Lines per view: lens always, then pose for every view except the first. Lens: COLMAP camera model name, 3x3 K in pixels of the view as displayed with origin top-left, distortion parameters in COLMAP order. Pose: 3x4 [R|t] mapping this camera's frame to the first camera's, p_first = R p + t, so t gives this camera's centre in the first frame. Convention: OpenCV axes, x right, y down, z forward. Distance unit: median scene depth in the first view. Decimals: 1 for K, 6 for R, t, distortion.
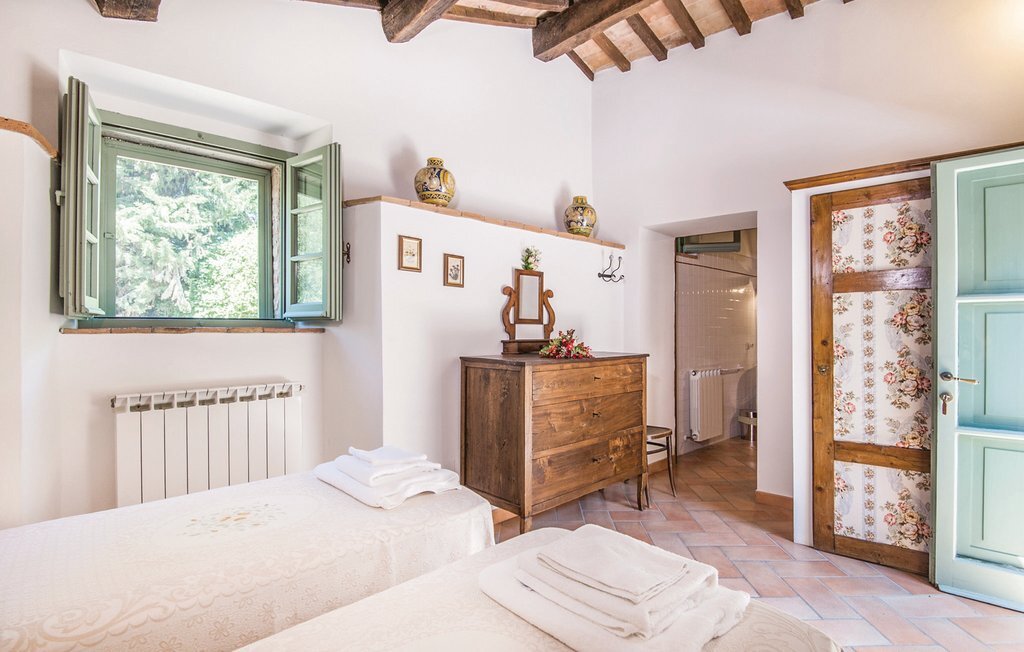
lens RADIAL K [[482.2, 0, 512.0], [0, 482.2, 326.0], [0, 0, 1]] dist [-0.001239, -0.000489]
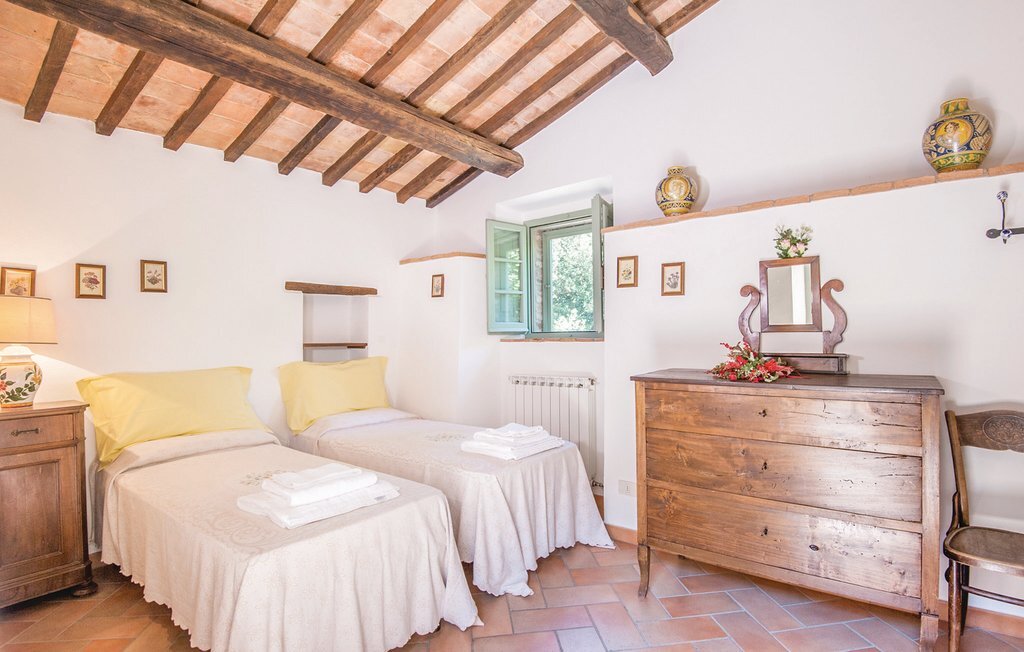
lens RADIAL K [[482.2, 0, 512.0], [0, 482.2, 326.0], [0, 0, 1]] dist [-0.001239, -0.000489]
pose [[0.128473, -0.023454, -0.991436, 0.724384], [0.016688, 0.999630, -0.021486, -0.003834], [0.991573, -0.013784, 0.128817, 0.497990]]
